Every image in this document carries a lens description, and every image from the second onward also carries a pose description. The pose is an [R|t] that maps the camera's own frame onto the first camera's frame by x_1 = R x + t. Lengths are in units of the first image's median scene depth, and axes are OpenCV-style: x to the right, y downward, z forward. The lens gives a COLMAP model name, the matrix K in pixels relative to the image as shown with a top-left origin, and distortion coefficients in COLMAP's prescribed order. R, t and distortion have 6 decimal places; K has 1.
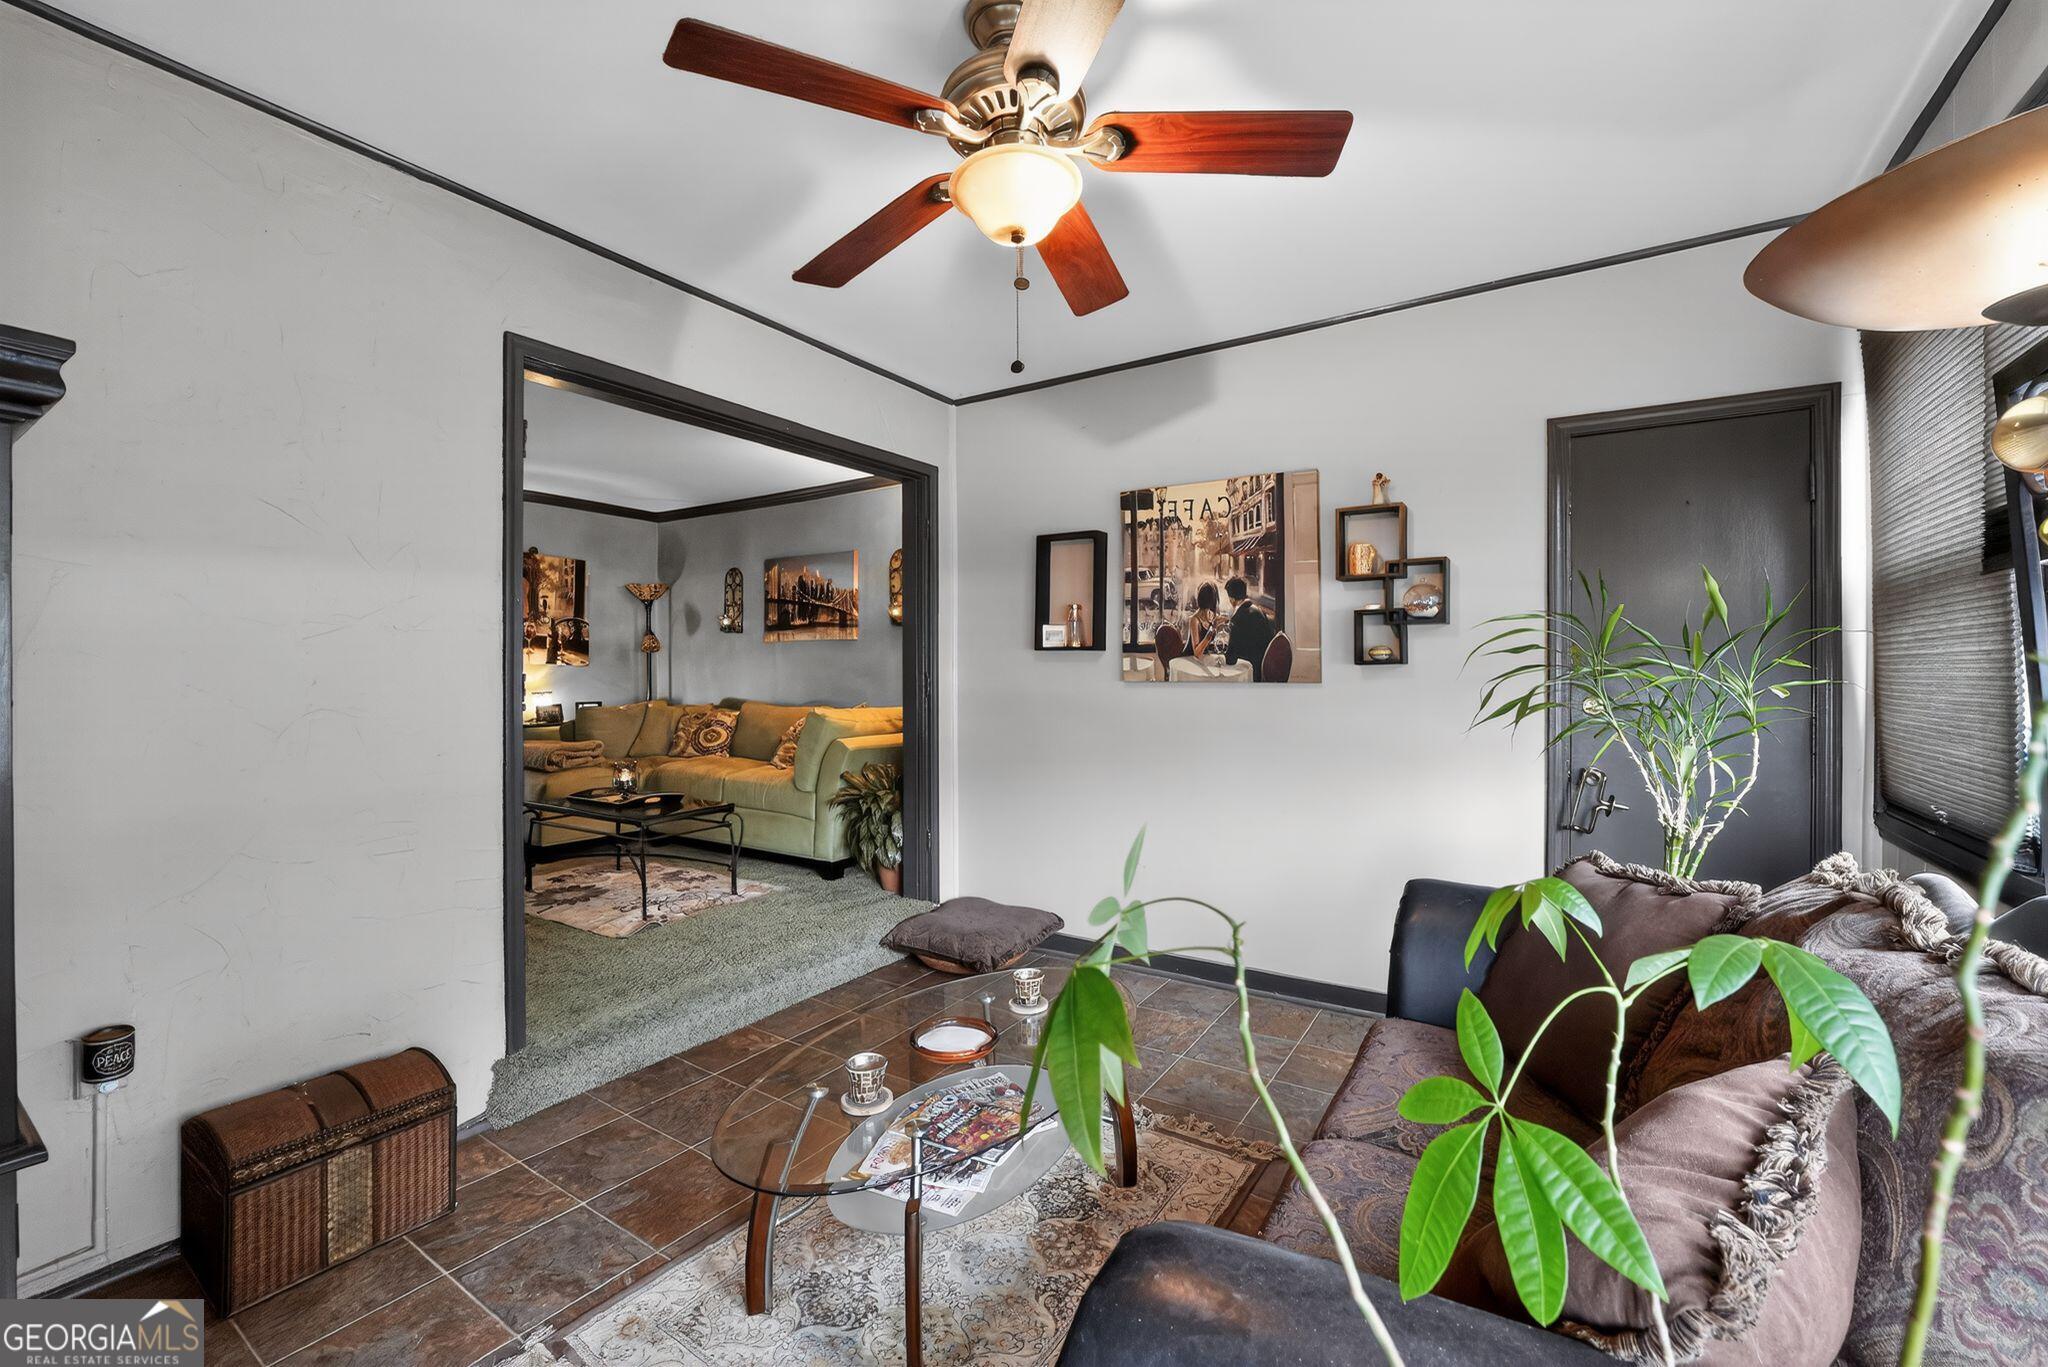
lens RADIAL K [[843.5, 0, 1018.3], [0, 843.5, 672.3], [0, 0, 1]] dist [-0.028738, 0.001930]
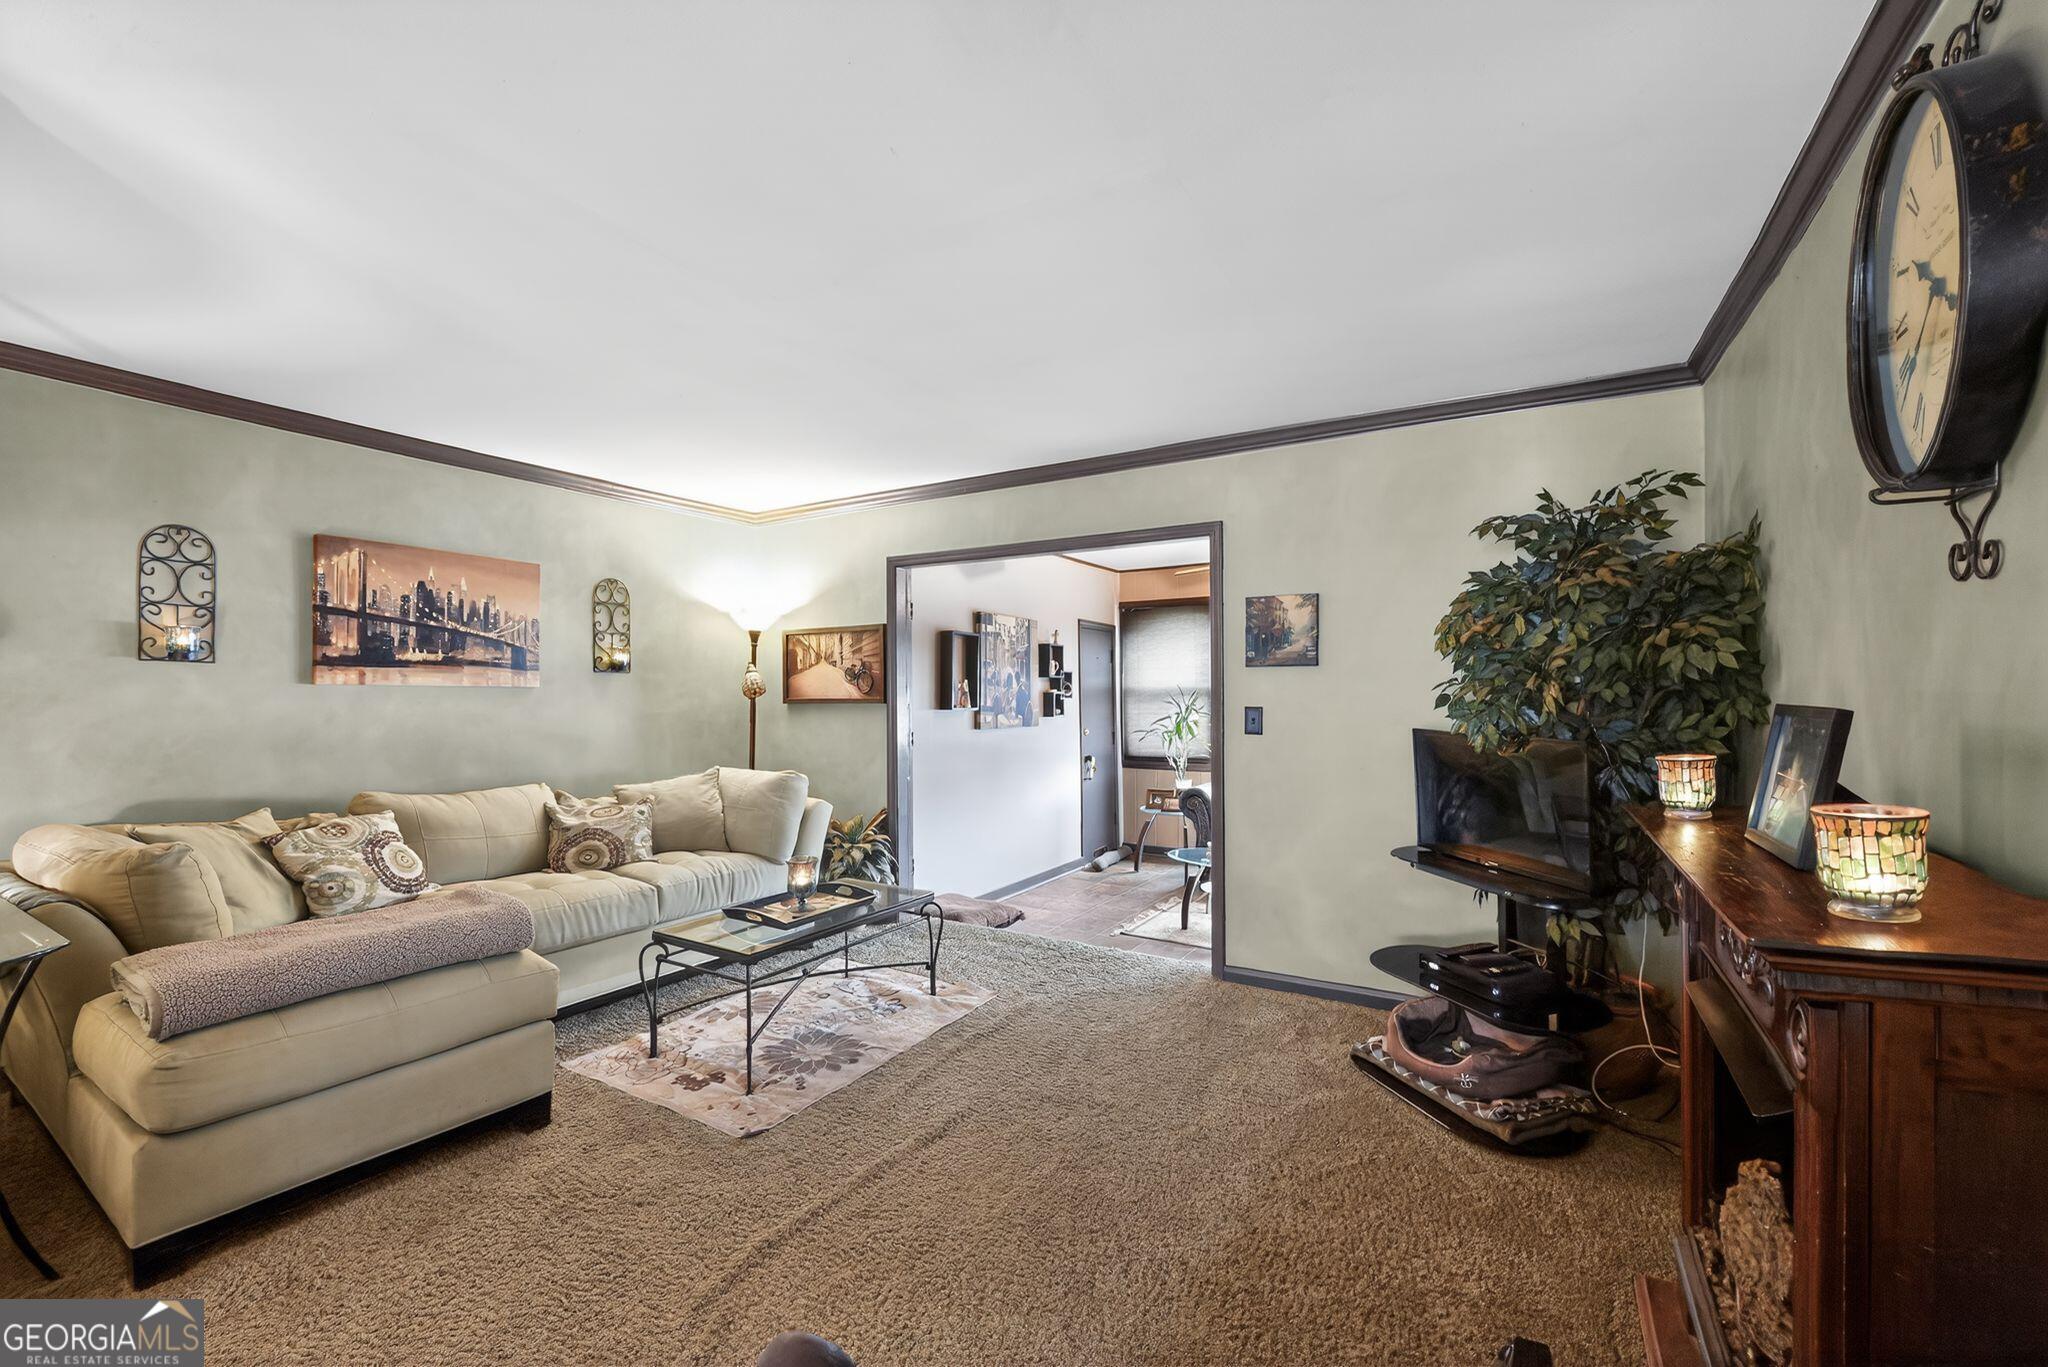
lens RADIAL K [[843.5, 0, 1024.1], [0, 843.5, 698.8], [0, 0, 1]] dist [-0.028738, 0.001930]
pose [[-0.035632, 0.002866, 0.999361, -0.897680], [0.002370, 0.999993, -0.002783, -0.025708], [-0.999362, 0.002270, -0.035638, 0.588210]]
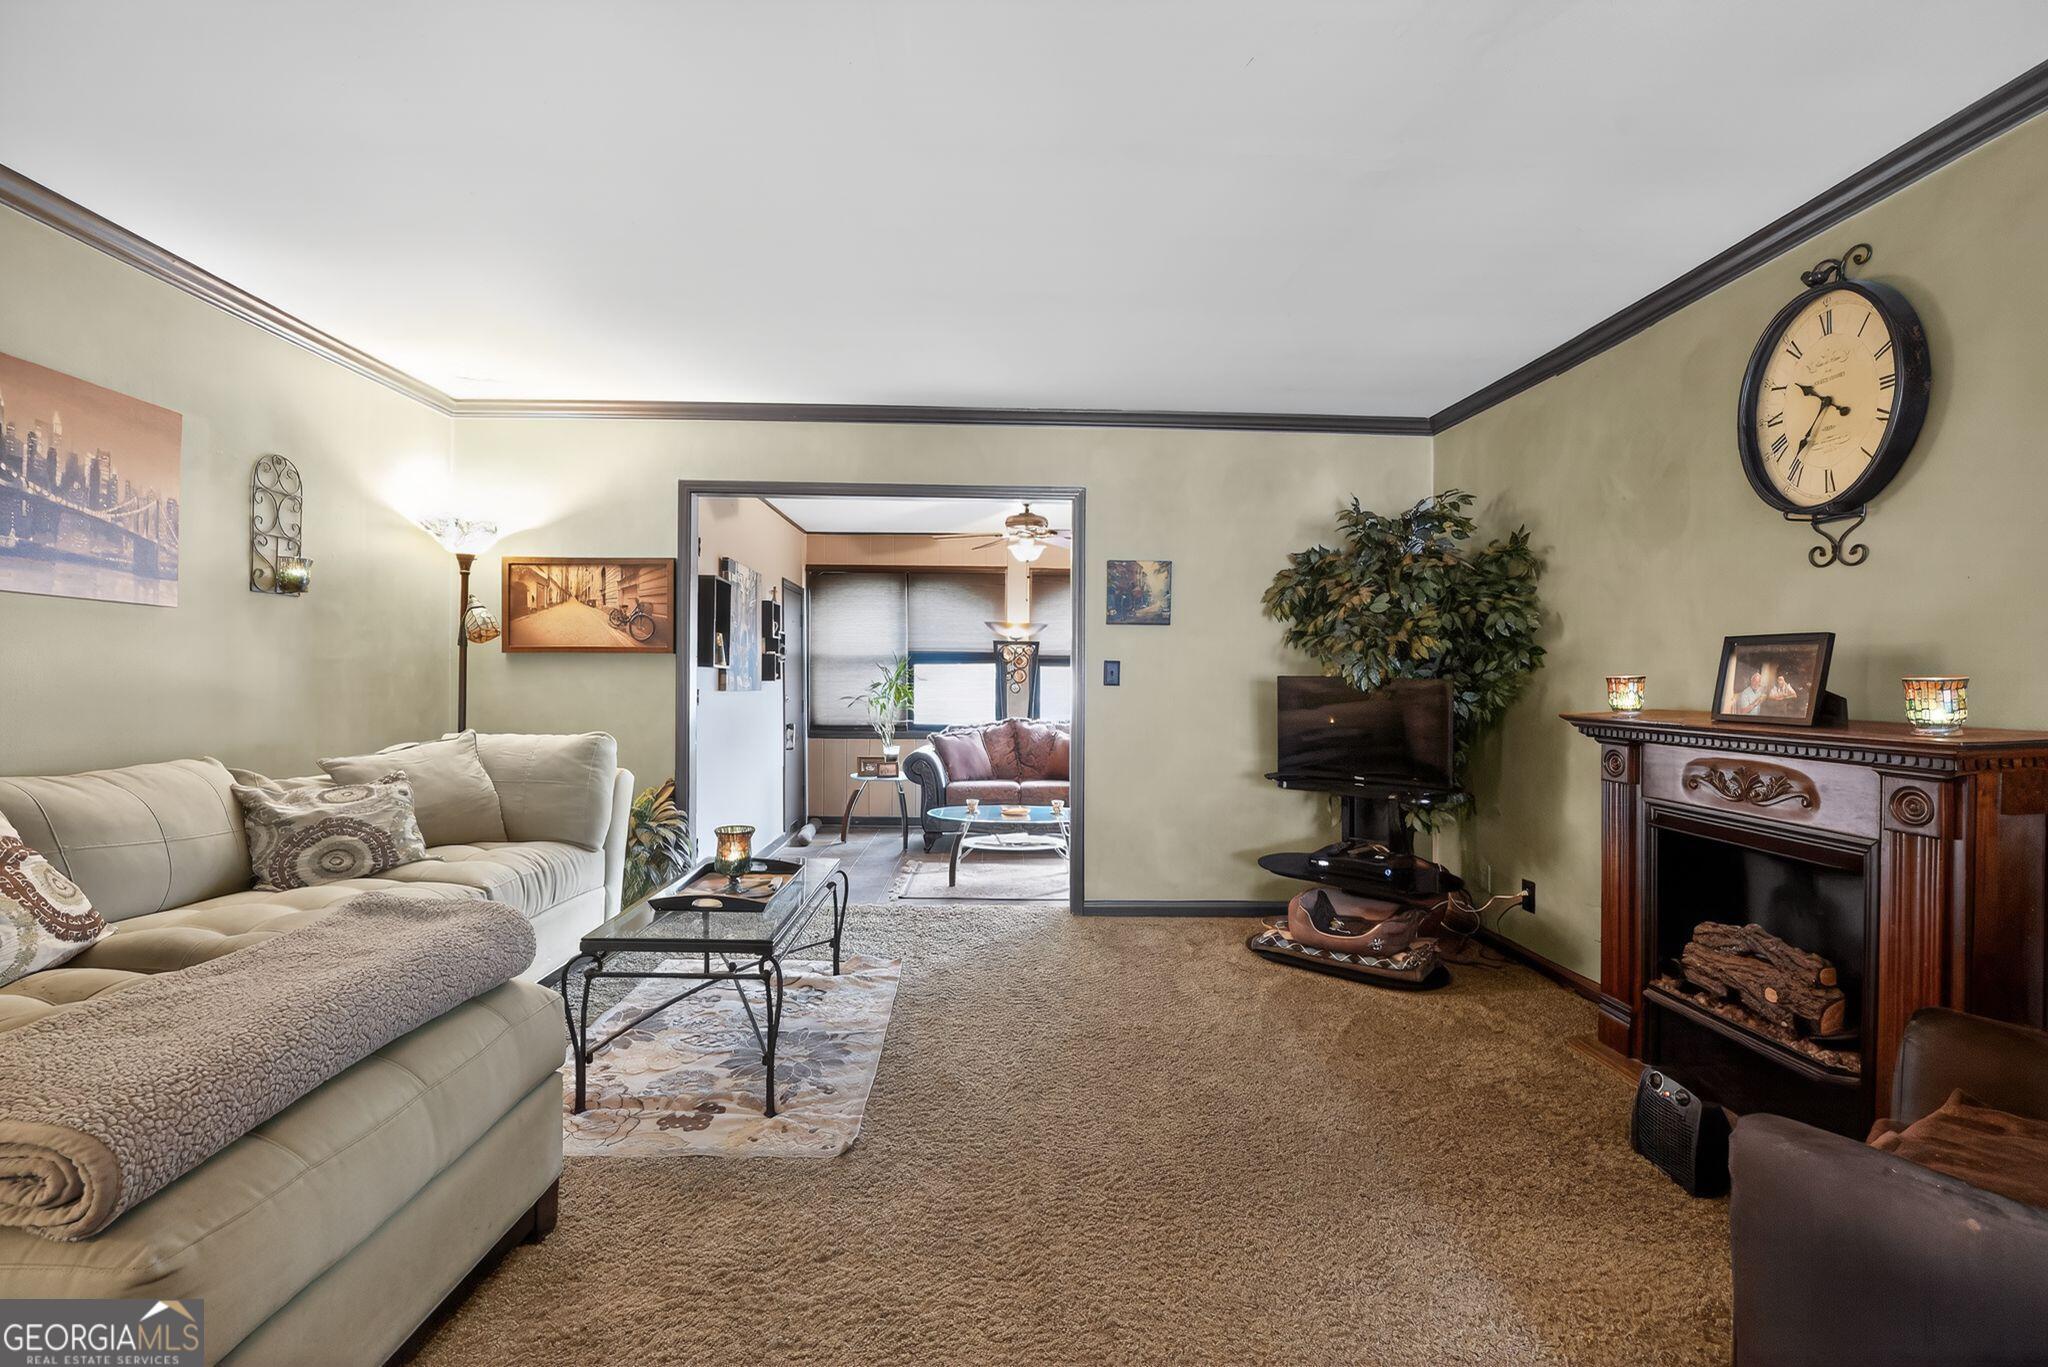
lens RADIAL K [[843.5, 0, 1024.6], [0, 843.5, 676.6], [0, 0, 1]] dist [-0.028738, 0.001930]
pose [[-0.577561, 0.006008, 0.816326, -0.798154], [-0.006454, 0.999908, -0.011926, 0.000508], [-0.816322, -0.012157, -0.577469, 0.850338]]
